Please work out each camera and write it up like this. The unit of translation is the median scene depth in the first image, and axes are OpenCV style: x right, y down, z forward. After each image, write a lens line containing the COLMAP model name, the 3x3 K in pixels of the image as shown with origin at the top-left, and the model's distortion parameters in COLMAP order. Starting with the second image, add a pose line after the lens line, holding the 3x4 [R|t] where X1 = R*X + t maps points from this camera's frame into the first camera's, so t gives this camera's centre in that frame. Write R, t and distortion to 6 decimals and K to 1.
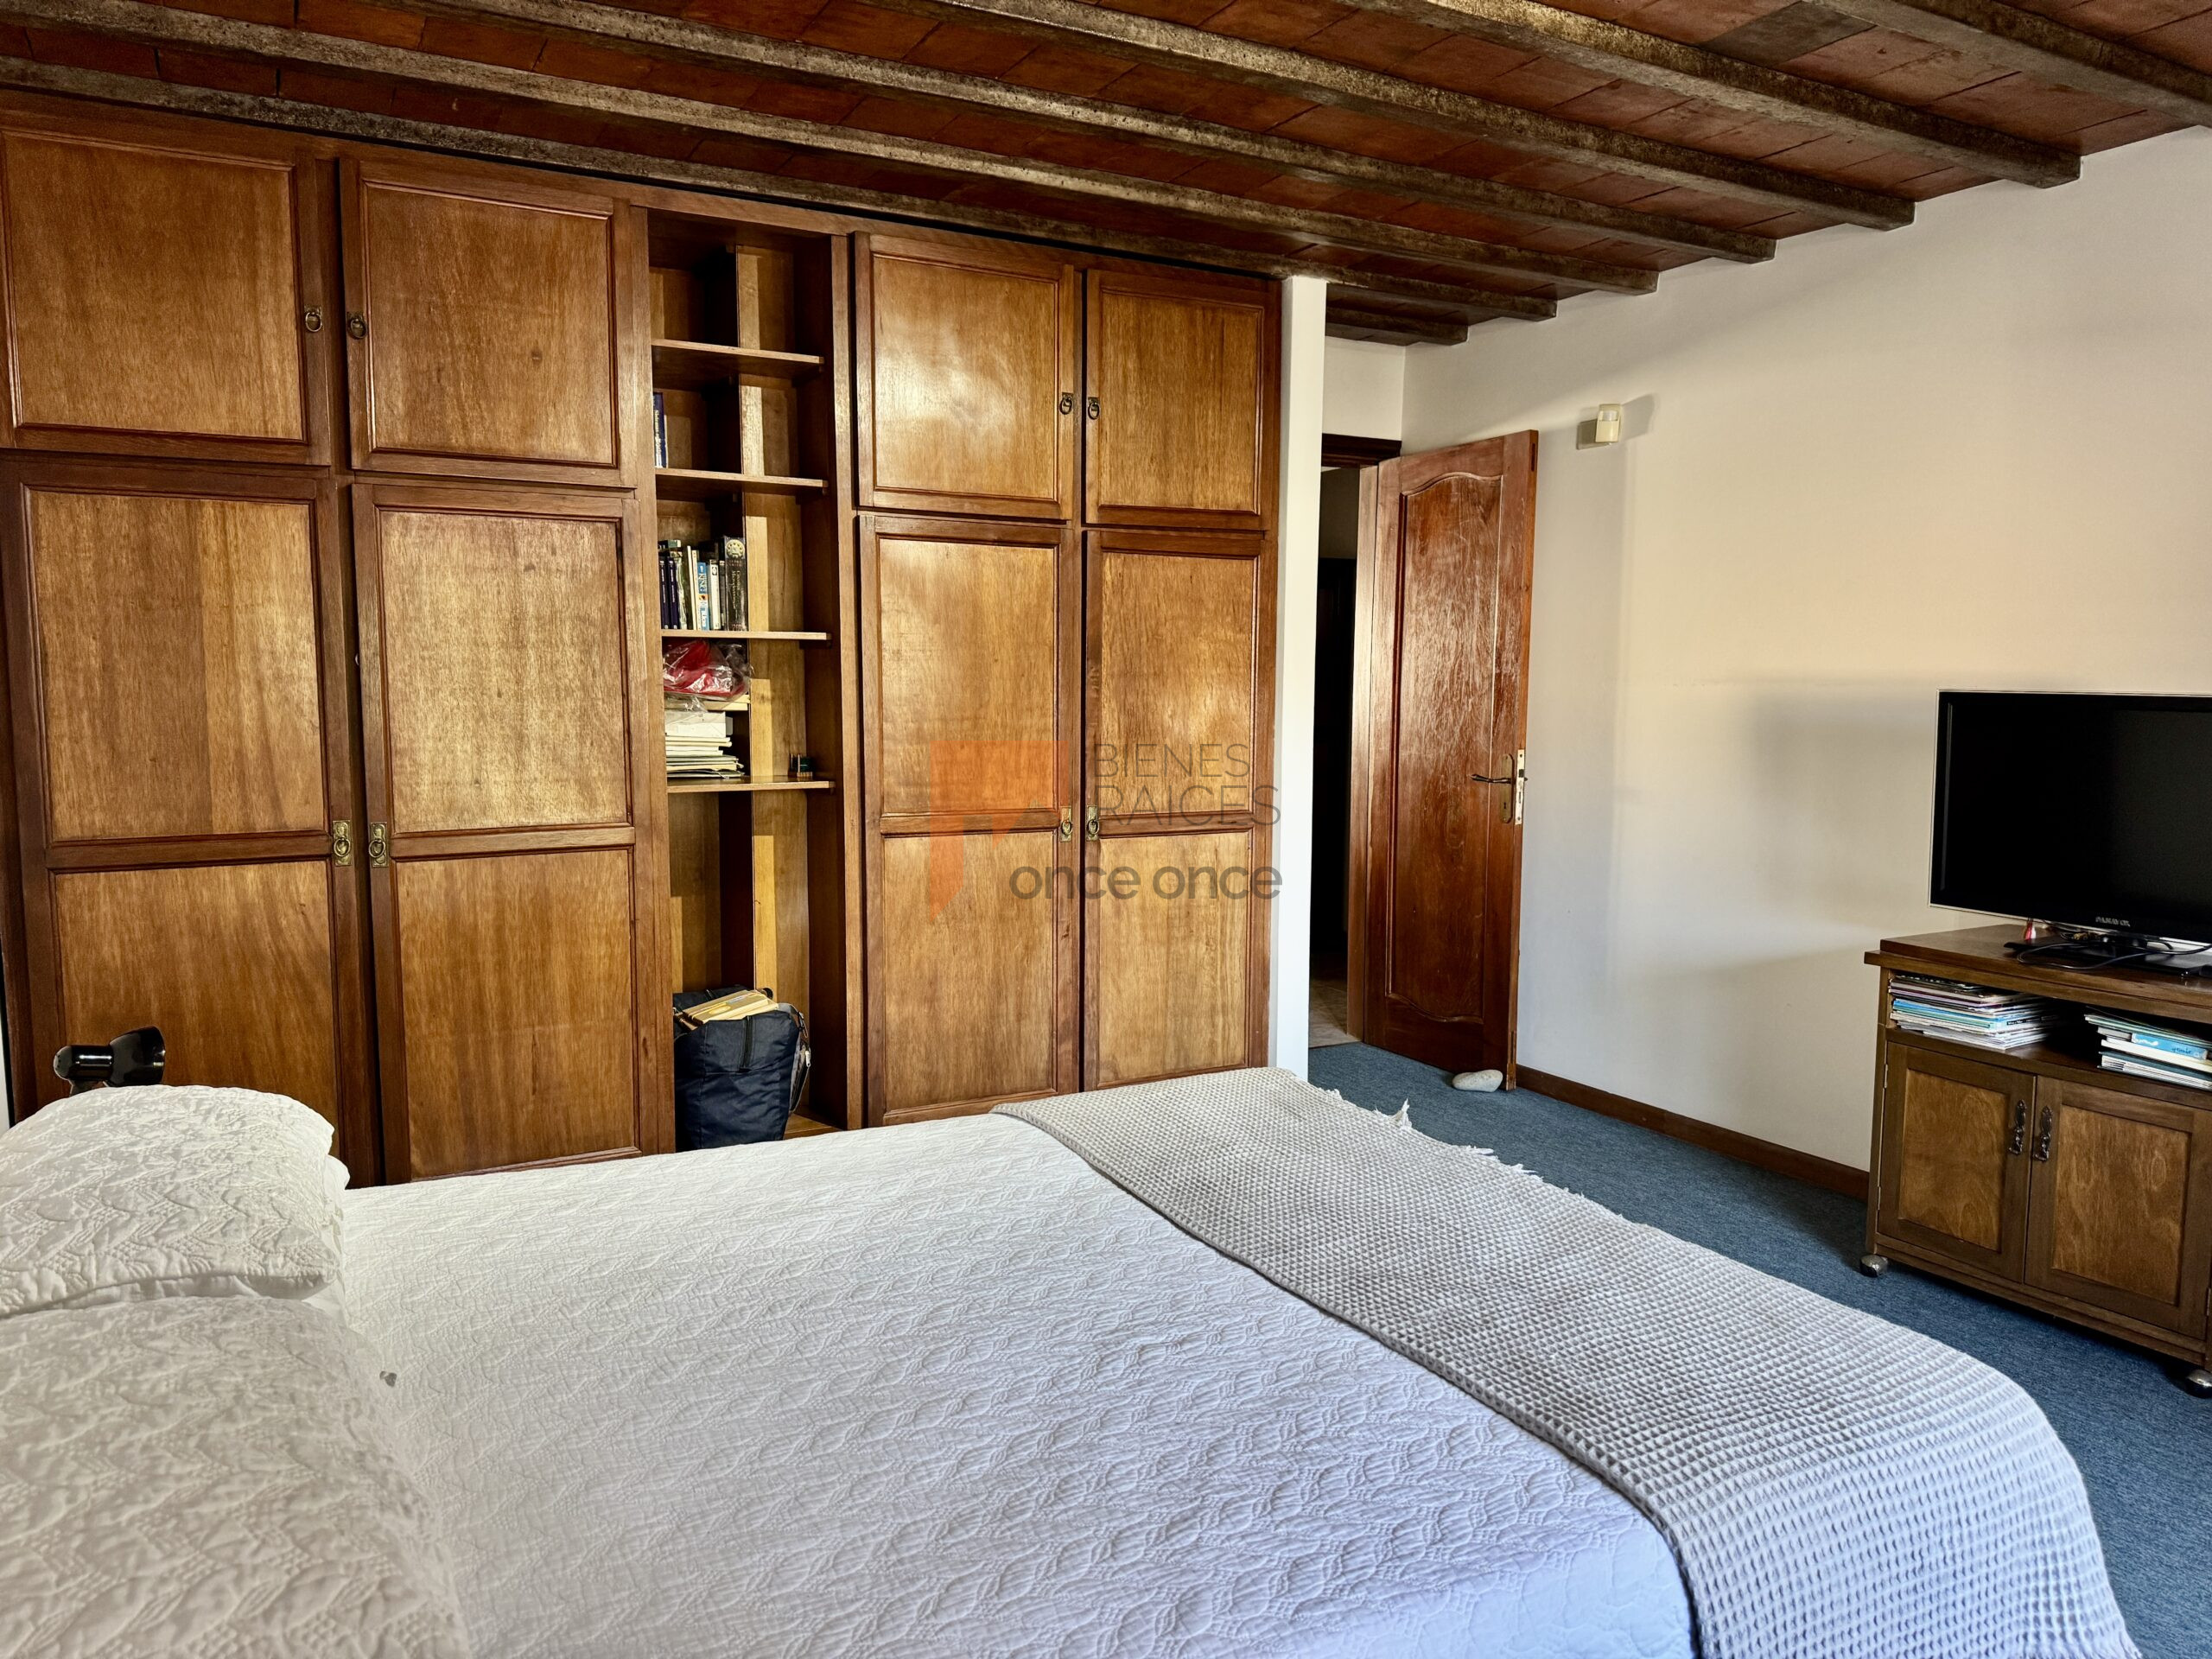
lens RADIAL K [[1535.9, 0, 1094.6], [0, 1535.9, 831.9], [0, 0, 1]] dist [0.036105, -0.040325]
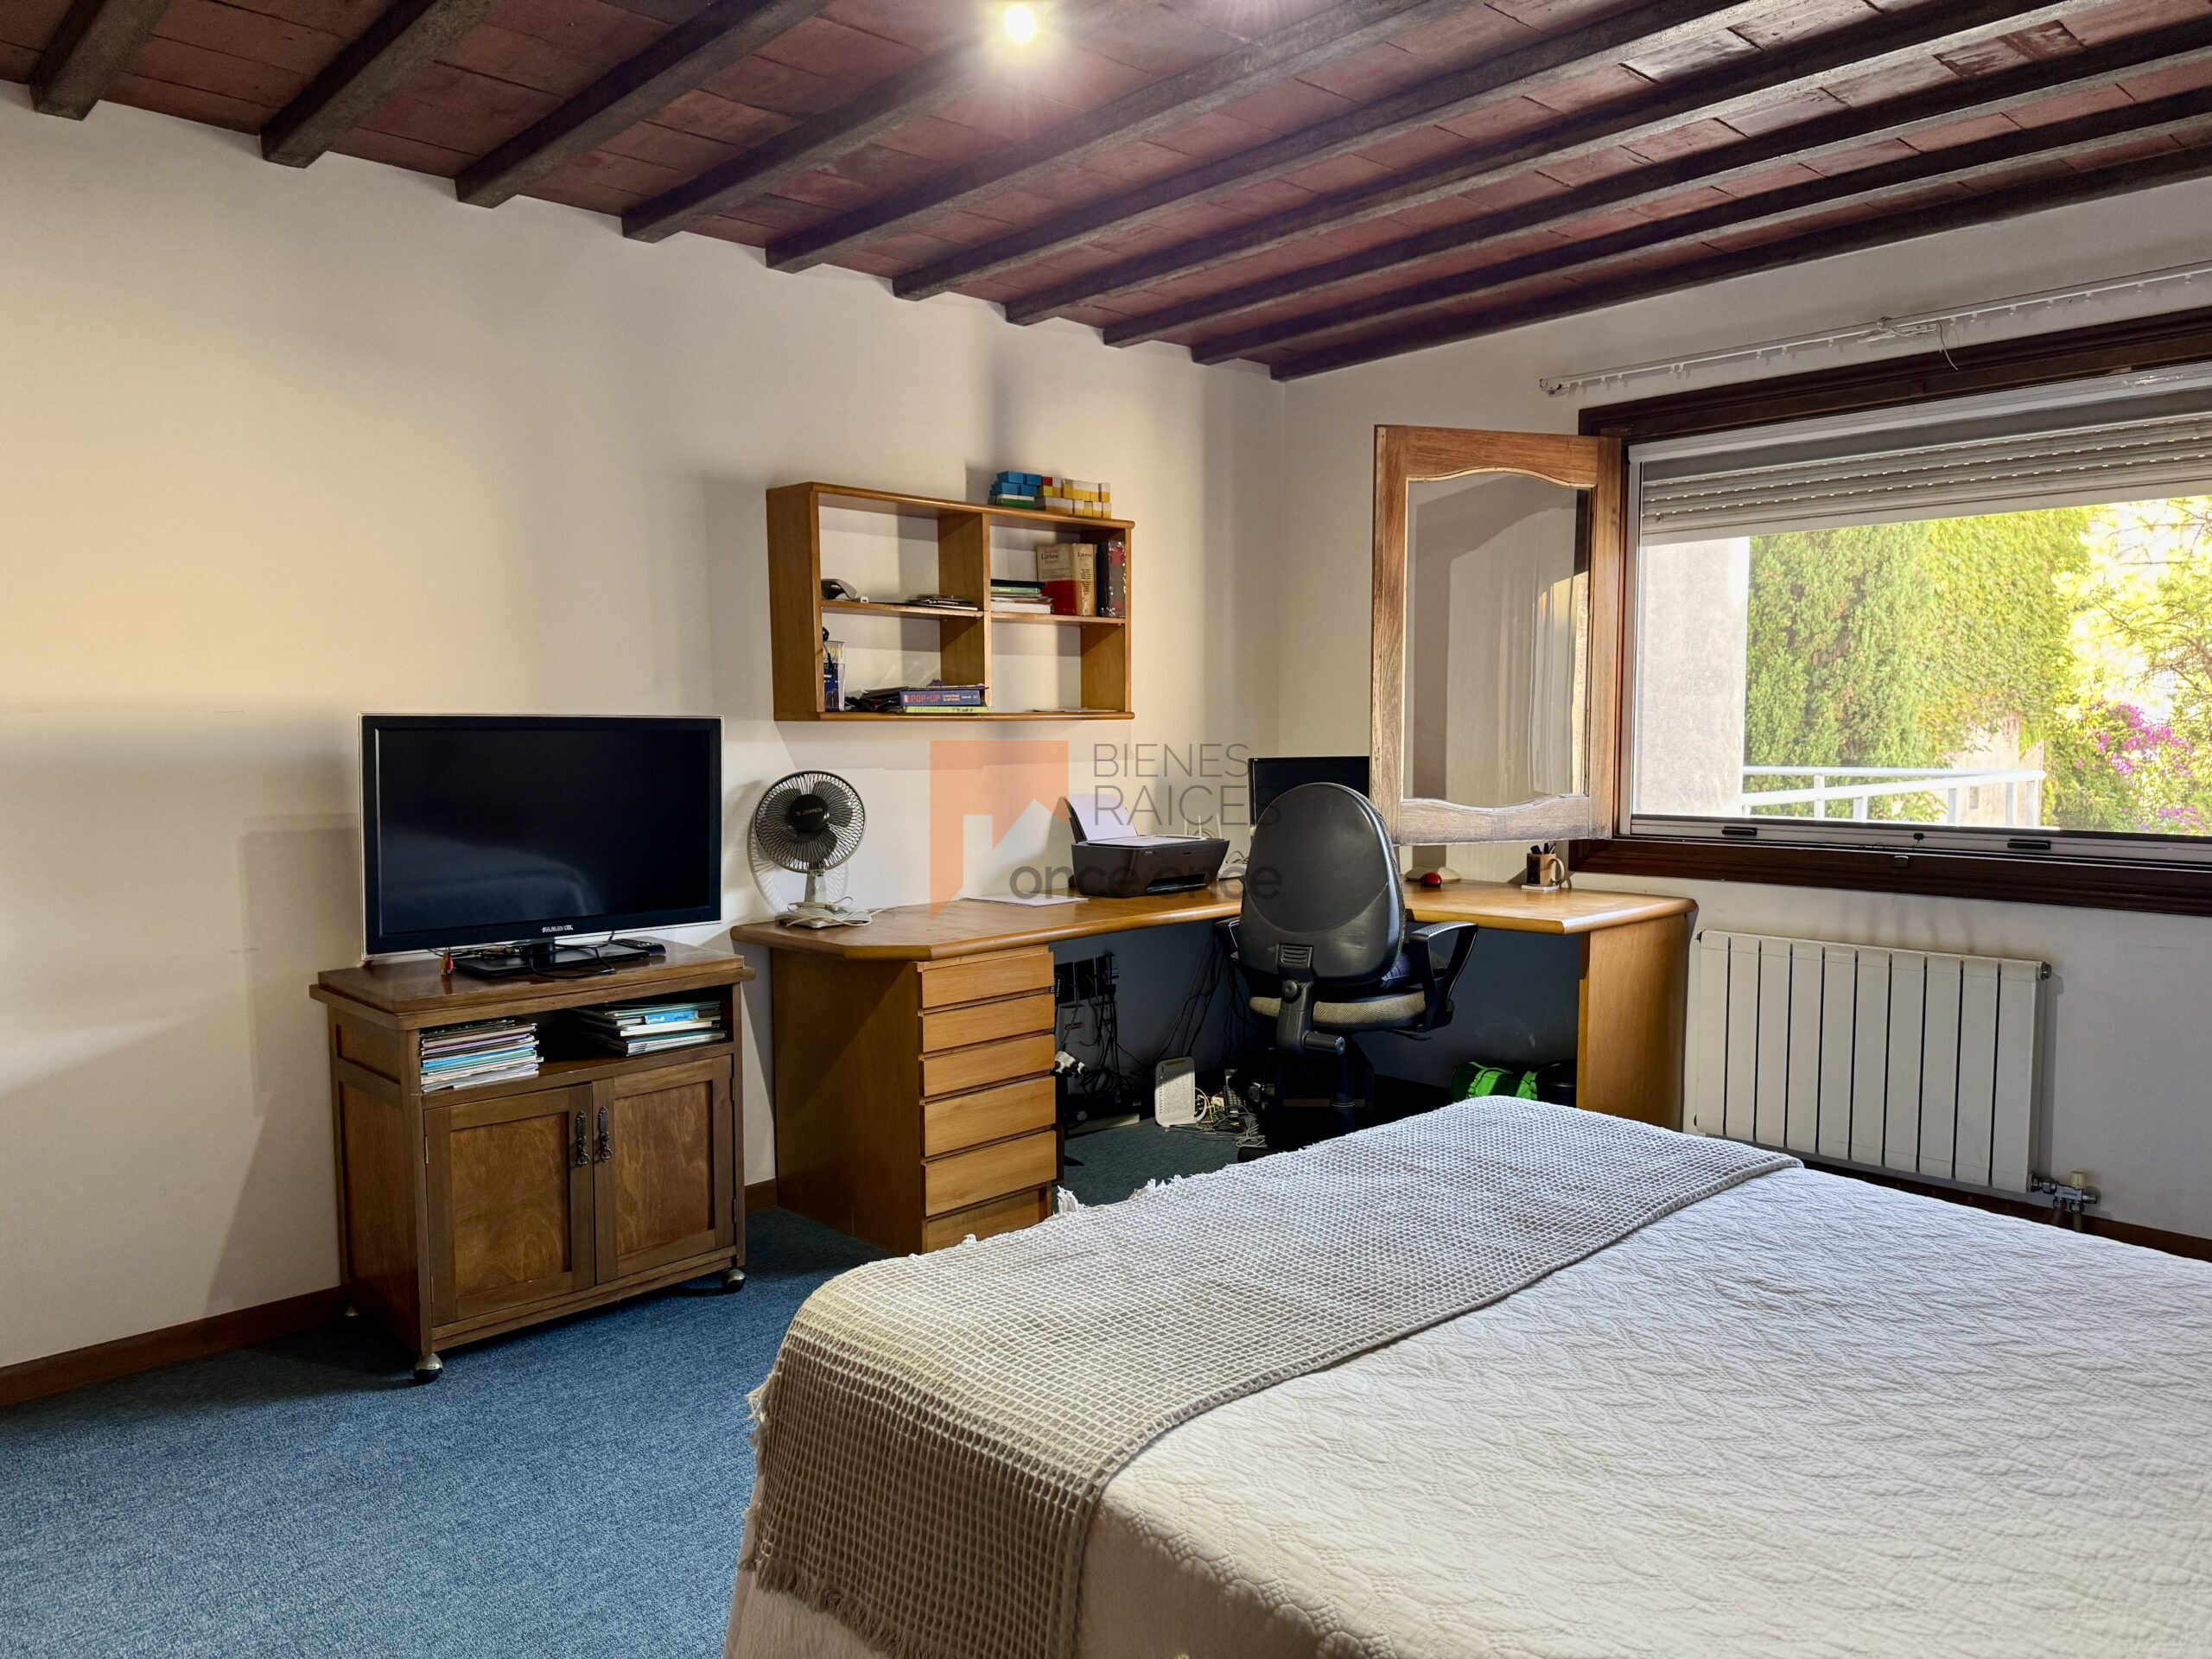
lens RADIAL K [[1535.9, 0, 1093.0], [0, 1535.9, 825.0], [0, 0, 1]] dist [0.036105, -0.040325]
pose [[-0.258203, -0.063595, 0.963995, -0.482127], [0.104225, 0.990174, 0.093239, -0.077351], [-0.960452, 0.124546, -0.249037, 0.952617]]
